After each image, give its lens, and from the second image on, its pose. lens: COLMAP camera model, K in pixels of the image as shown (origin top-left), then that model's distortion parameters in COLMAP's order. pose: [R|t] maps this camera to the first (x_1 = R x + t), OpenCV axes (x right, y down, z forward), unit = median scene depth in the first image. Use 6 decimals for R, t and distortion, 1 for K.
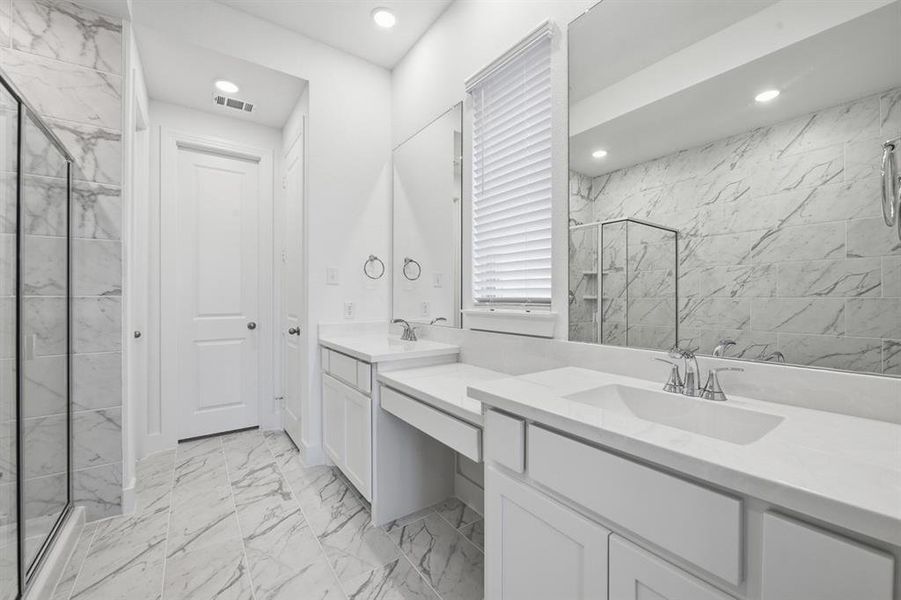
lens RADIAL K [[367.5, 0, 455.3], [0, 367.5, 301.5], [0, 0, 1]] dist [-0.003573, -0.000328]
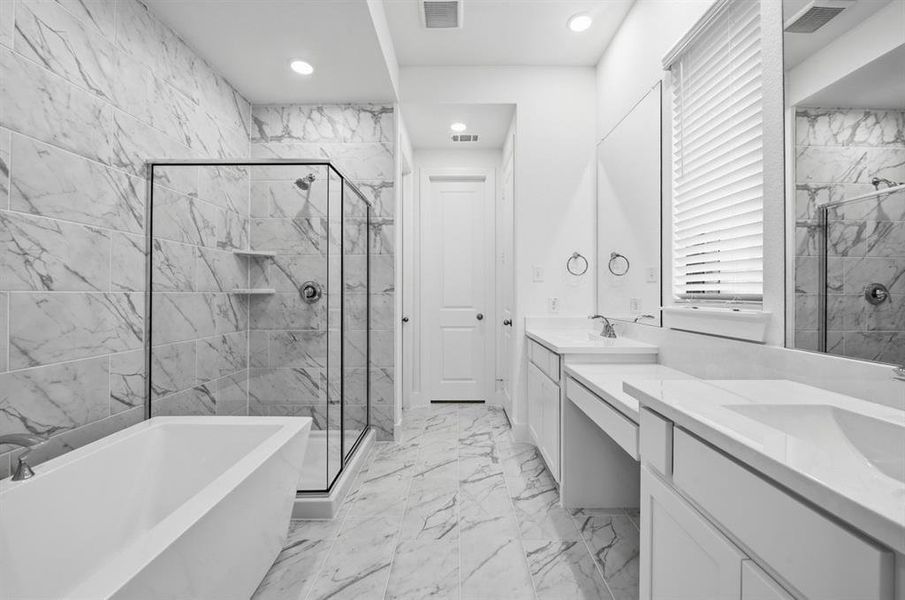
lens RADIAL K [[369.1, 0, 457.4], [0, 369.1, 301.5], [0, 0, 1]] dist [-0.003573, -0.000328]
pose [[0.813179, 0.013015, -0.581868, 0.154004], [-0.007187, 0.999898, 0.012321, 0.001393], [0.581969, -0.005837, 0.813190, -0.051979]]
